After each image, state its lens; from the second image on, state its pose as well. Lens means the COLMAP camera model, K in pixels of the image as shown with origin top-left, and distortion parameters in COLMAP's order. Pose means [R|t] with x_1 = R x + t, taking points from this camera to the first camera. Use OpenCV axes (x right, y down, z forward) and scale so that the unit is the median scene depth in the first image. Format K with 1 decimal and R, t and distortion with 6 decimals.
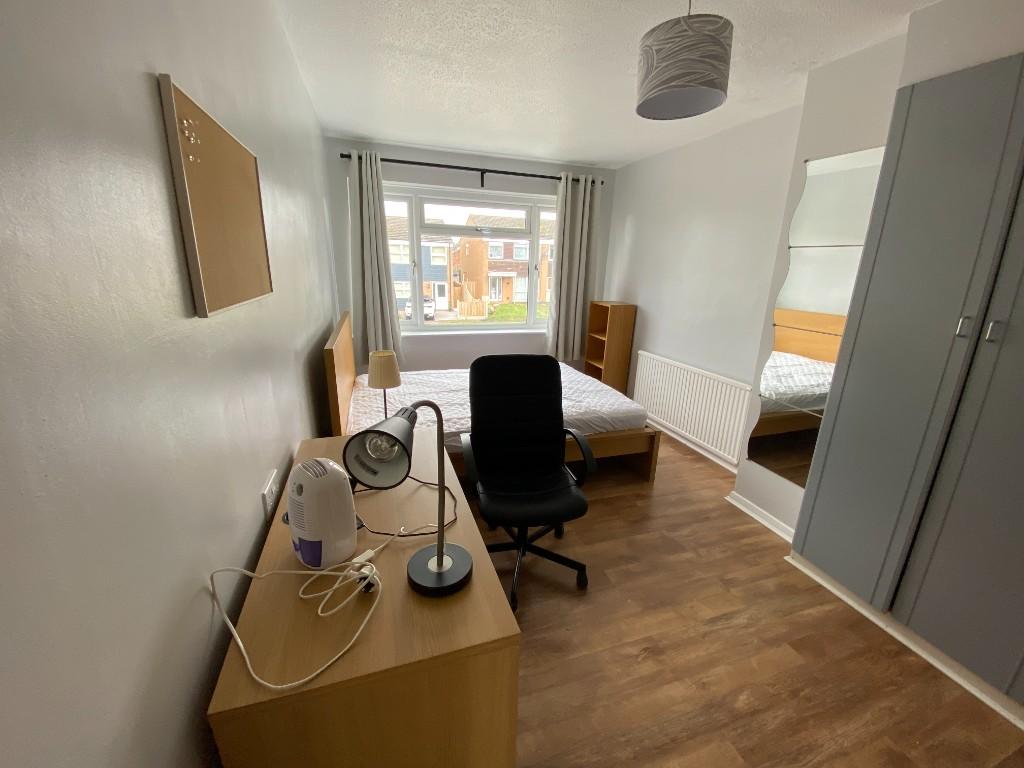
lens RADIAL K [[415.4, 0, 509.5], [0, 415.4, 382.2], [0, 0, 1]] dist [0.028194, -0.020554]
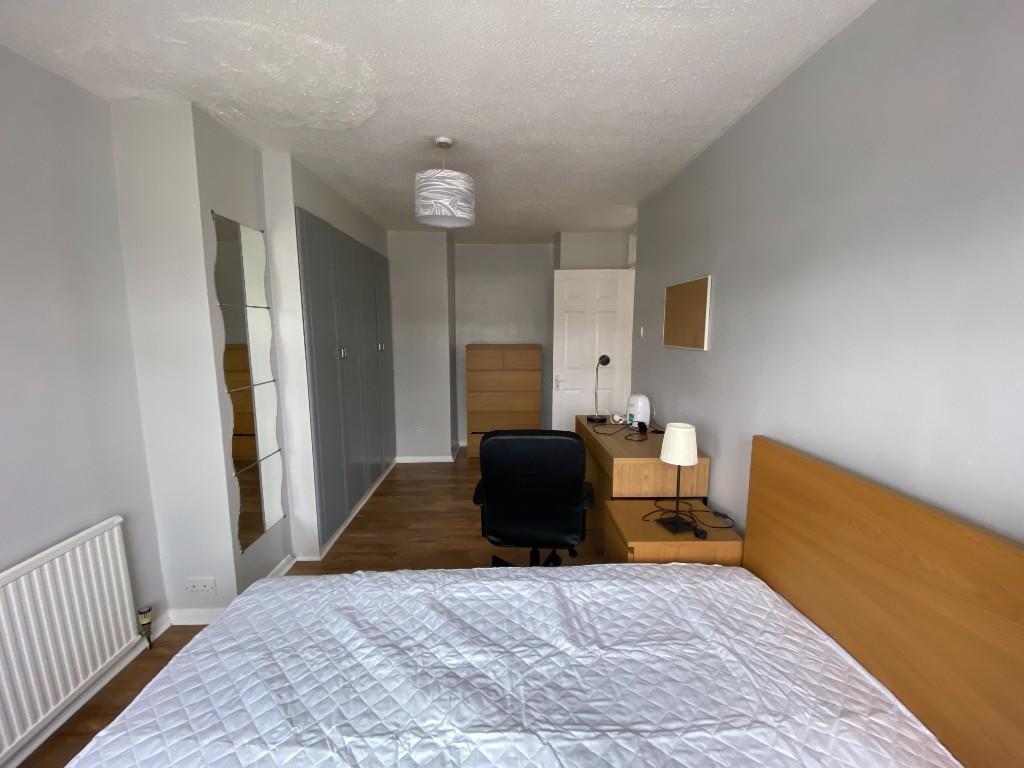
lens RADIAL K [[415.4, 0, 509.5], [0, 415.4, 382.2], [0, 0, 1]] dist [0.028194, -0.020554]
pose [[-0.955356, -0.064791, 0.288264, -0.201896], [0.060013, 0.912767, 0.404048, -0.596676], [-0.289297, 0.403310, -0.868129, 2.070118]]
